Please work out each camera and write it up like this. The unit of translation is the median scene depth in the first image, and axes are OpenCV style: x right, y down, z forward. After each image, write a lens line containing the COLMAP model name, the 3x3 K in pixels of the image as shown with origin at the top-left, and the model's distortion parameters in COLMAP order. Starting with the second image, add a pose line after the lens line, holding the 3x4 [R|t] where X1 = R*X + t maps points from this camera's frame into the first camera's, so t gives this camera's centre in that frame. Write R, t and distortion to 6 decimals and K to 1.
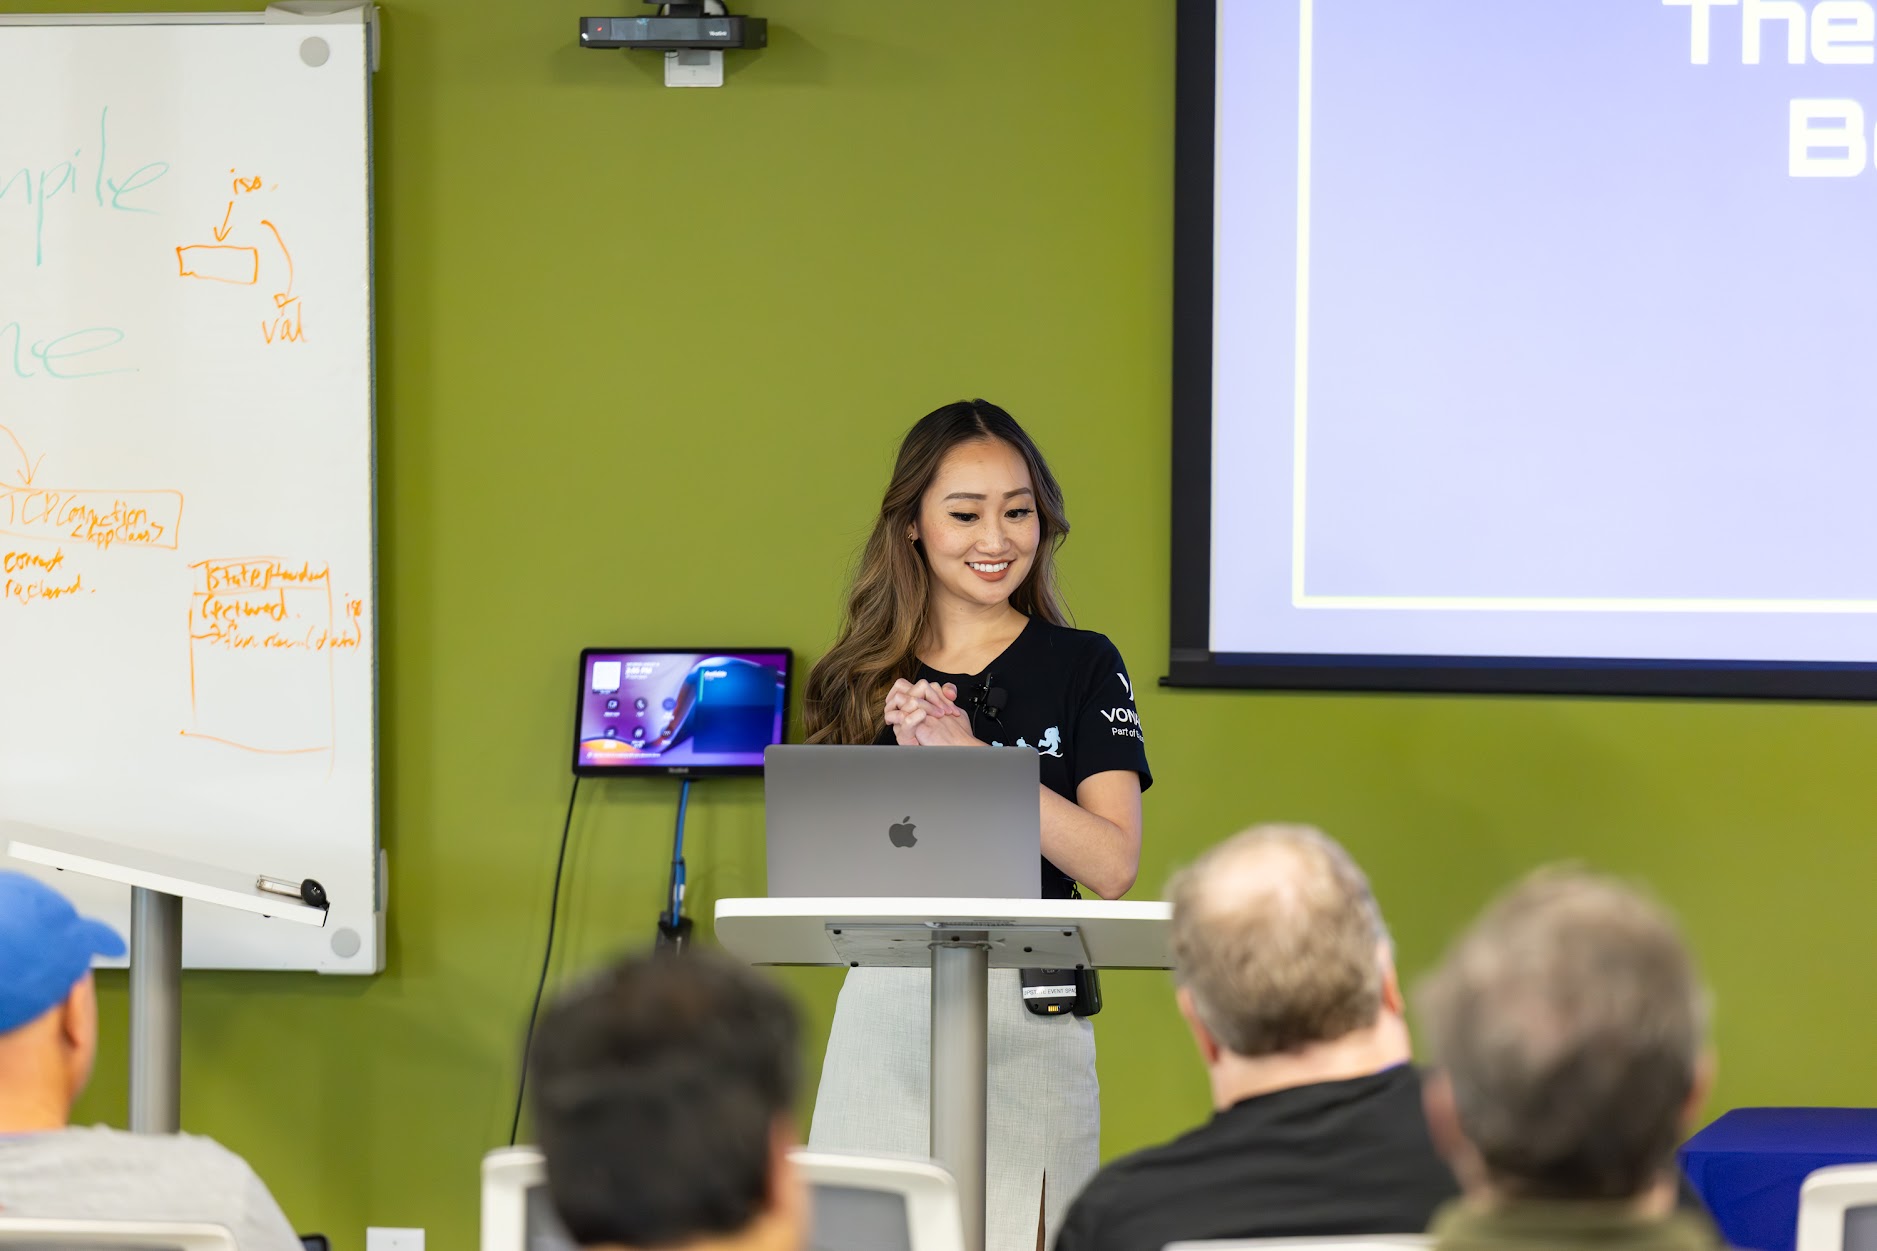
lens RADIAL K [[10074.6, 0, 938.5], [0, 10074.6, 625.5], [0, 0, 1]] dist [-0.092453, 3.505252]
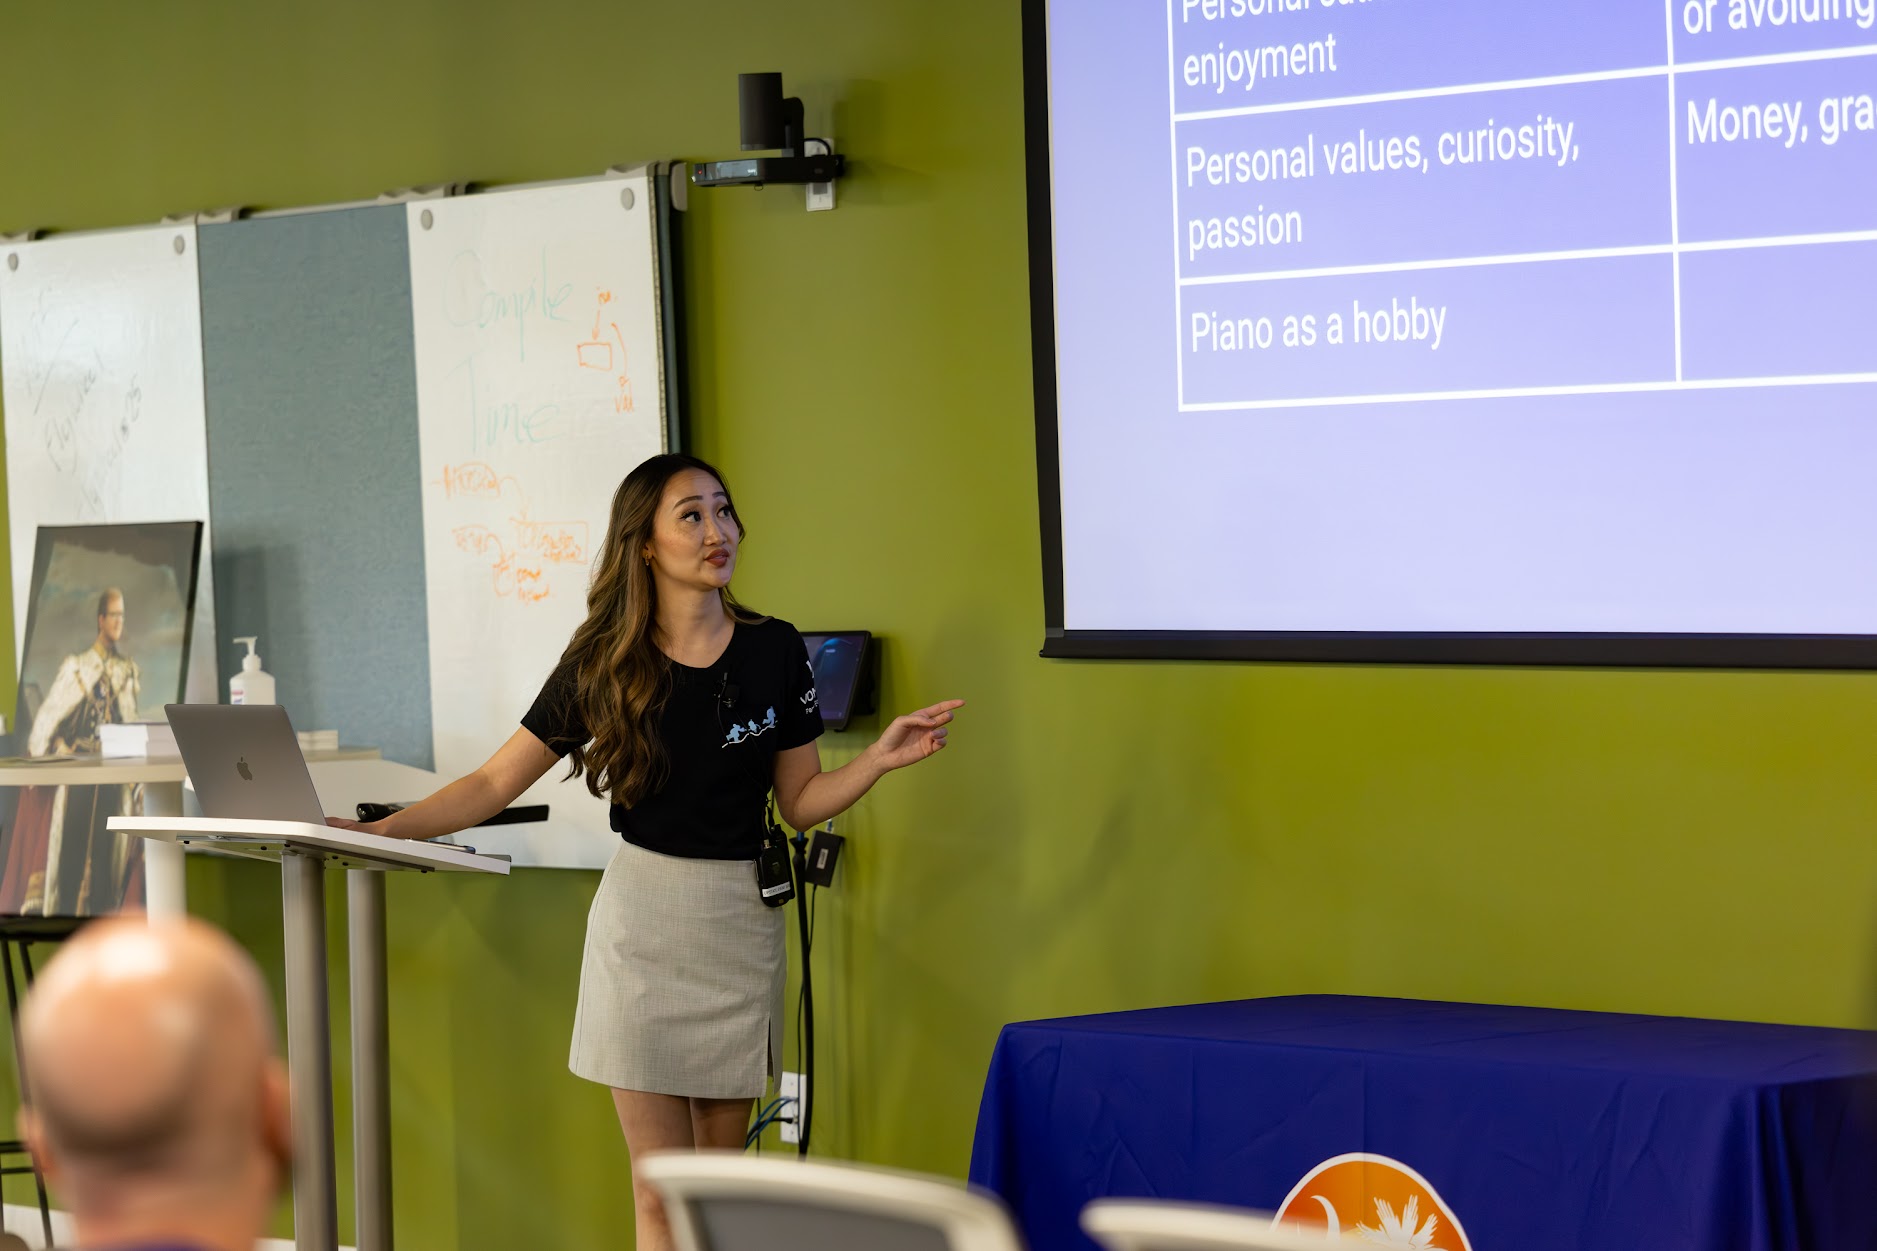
lens RADIAL K [[7190.4, 0, 938.5], [0, 7190.4, 625.5], [0, 0, 1]] dist [-0.100026, -3.816177]
pose [[0.727516, -0.012395, -0.685978, 0.635361], [0.012505, 0.999910, -0.004804, 0.006155], [0.685976, -0.005083, 0.727606, 0.318701]]
